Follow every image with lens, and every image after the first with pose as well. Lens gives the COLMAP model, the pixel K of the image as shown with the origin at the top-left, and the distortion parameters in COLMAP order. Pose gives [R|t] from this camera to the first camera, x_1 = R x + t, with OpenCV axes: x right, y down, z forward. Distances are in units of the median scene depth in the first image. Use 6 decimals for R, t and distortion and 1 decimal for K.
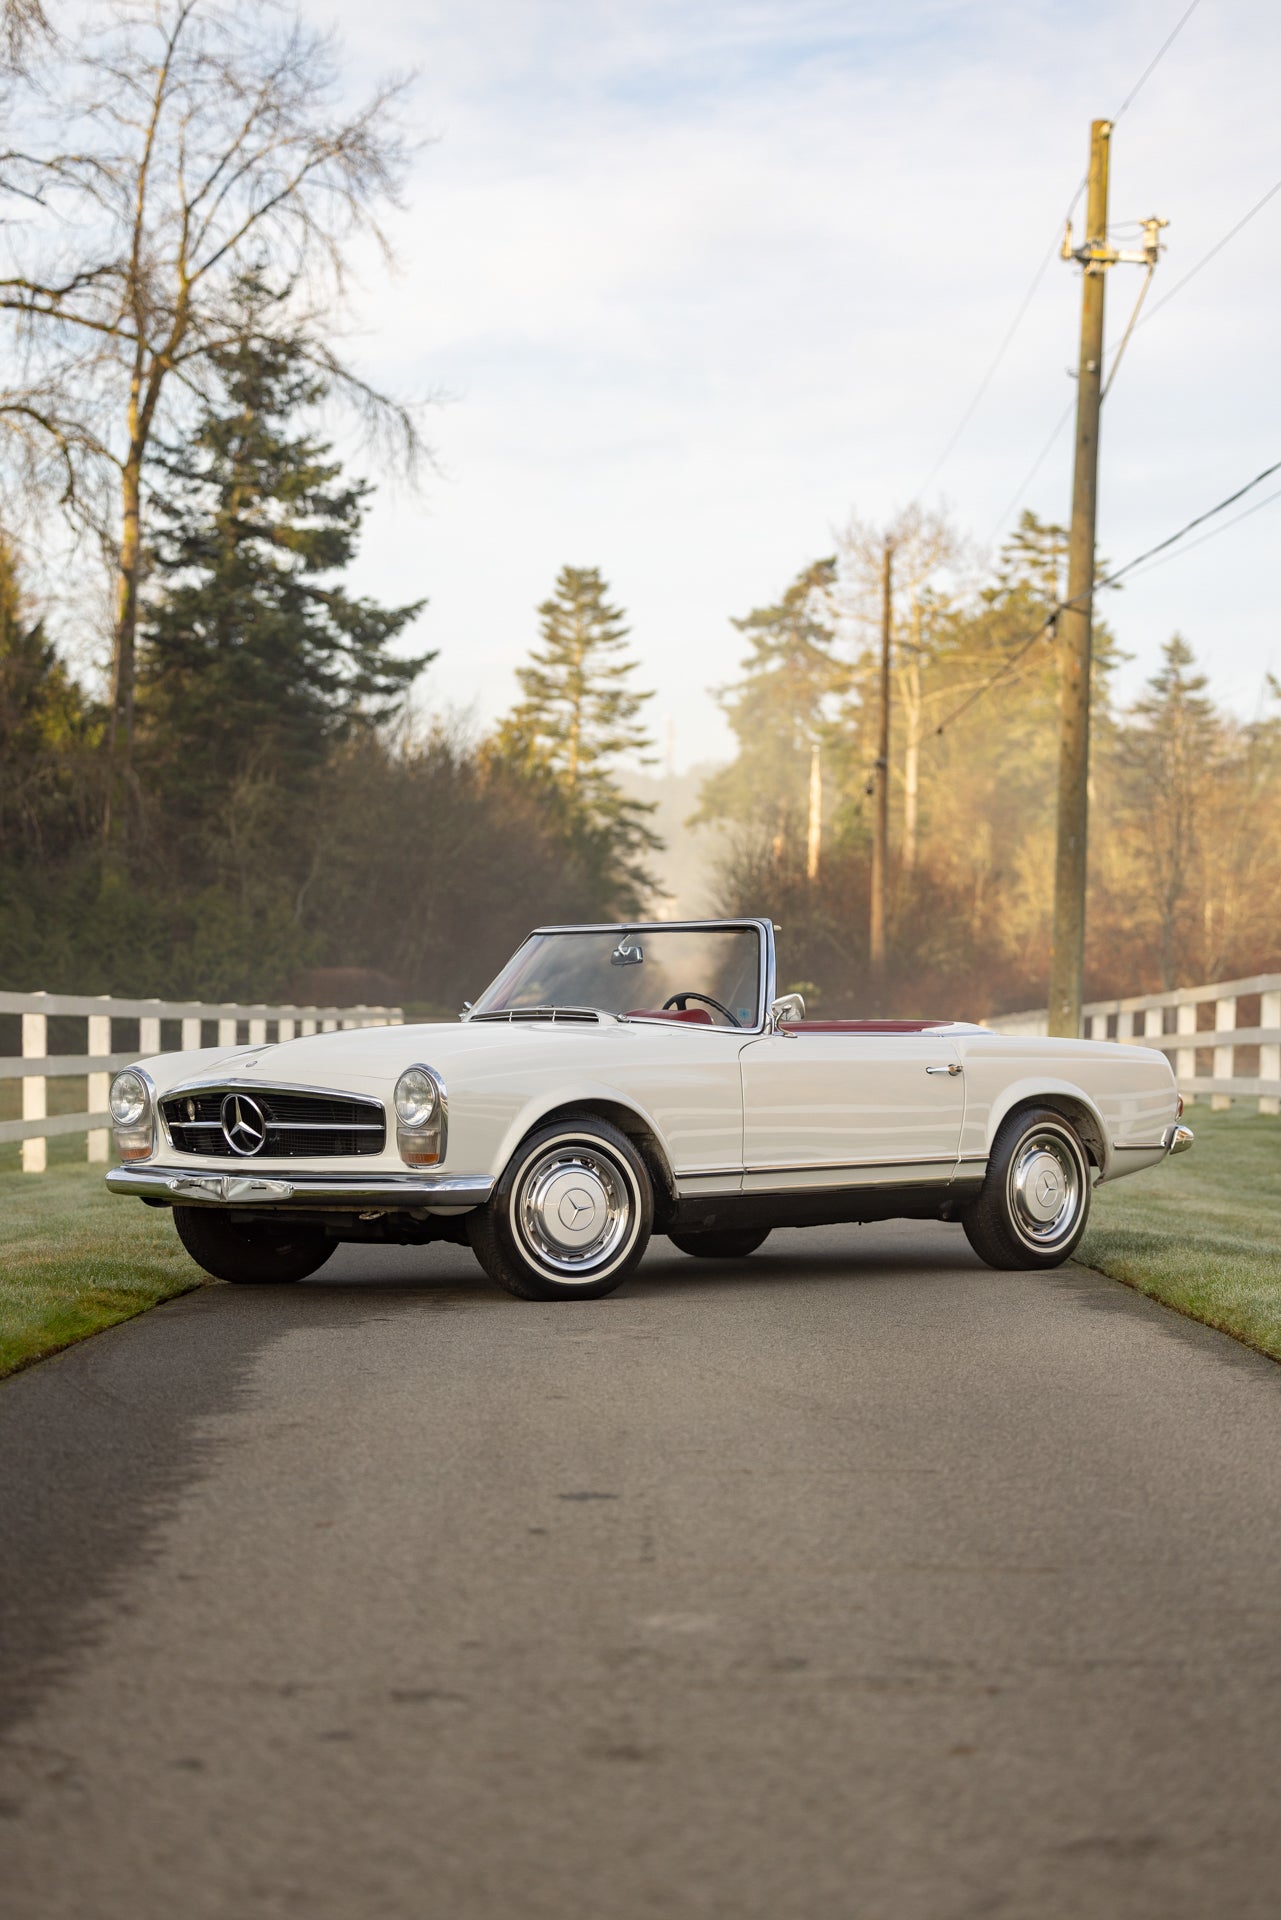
lens RADIAL K [[4971.3, 0, 645.8], [0, 4971.3, 1012.4], [0, 0, 1]] dist [0.074595, 0.303302]
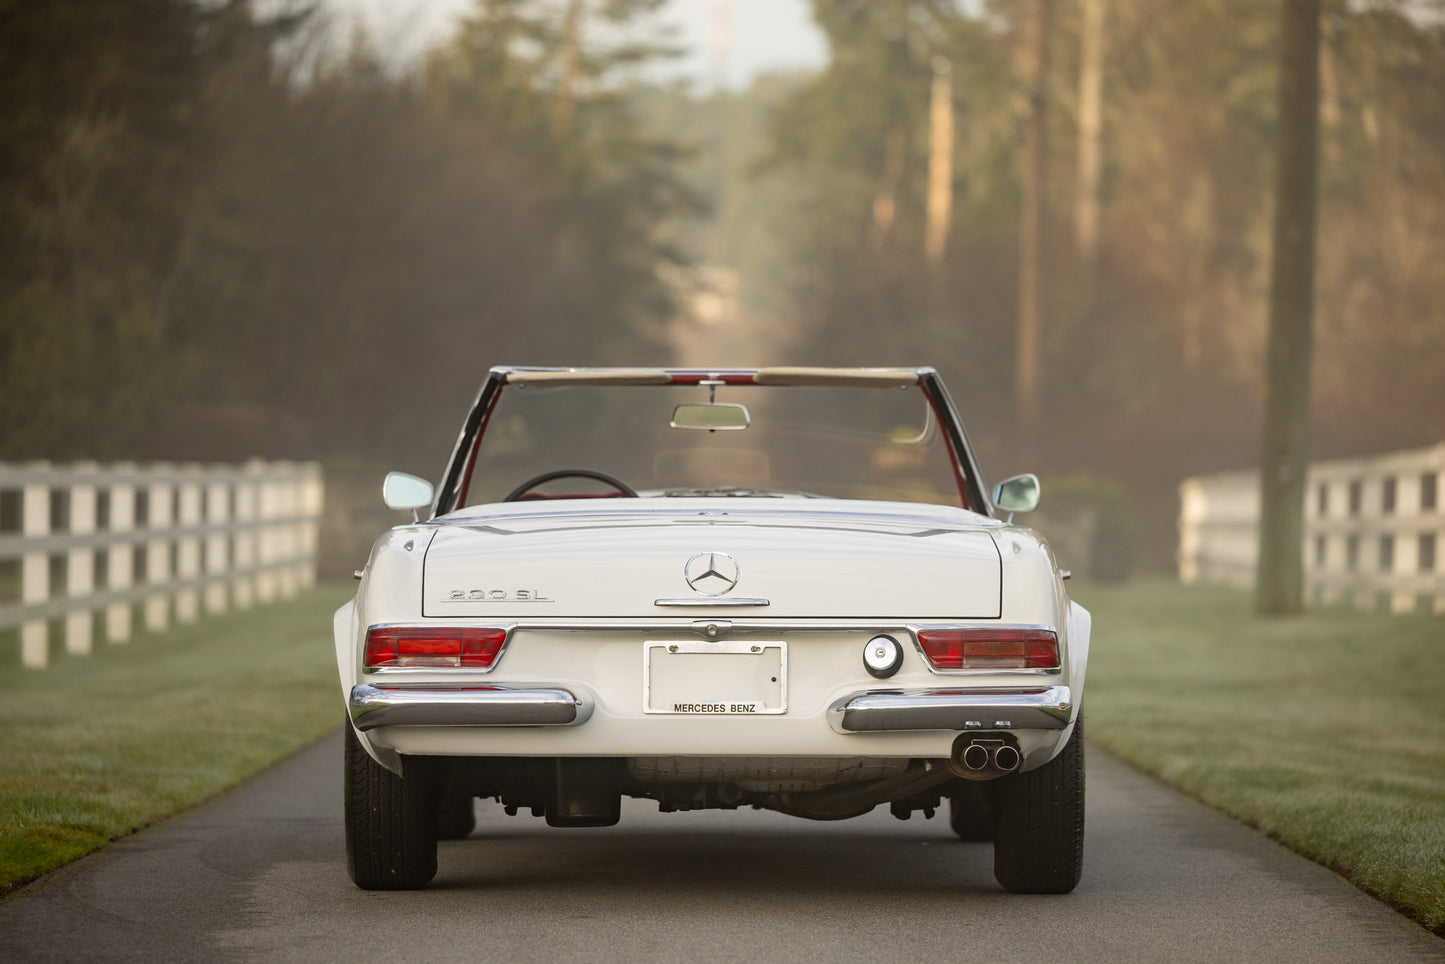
lens RADIAL K [[3741.4, 0, 721.3], [0, 3741.4, 582.0], [0, 0, 1]] dist [0.074595, 0.303302]
pose [[0.999923, 0.001877, 0.012260, -0.000706], [-0.002008, 0.999941, 0.010700, 0.009636], [-0.012239, -0.010724, 0.999868, 0.507356]]
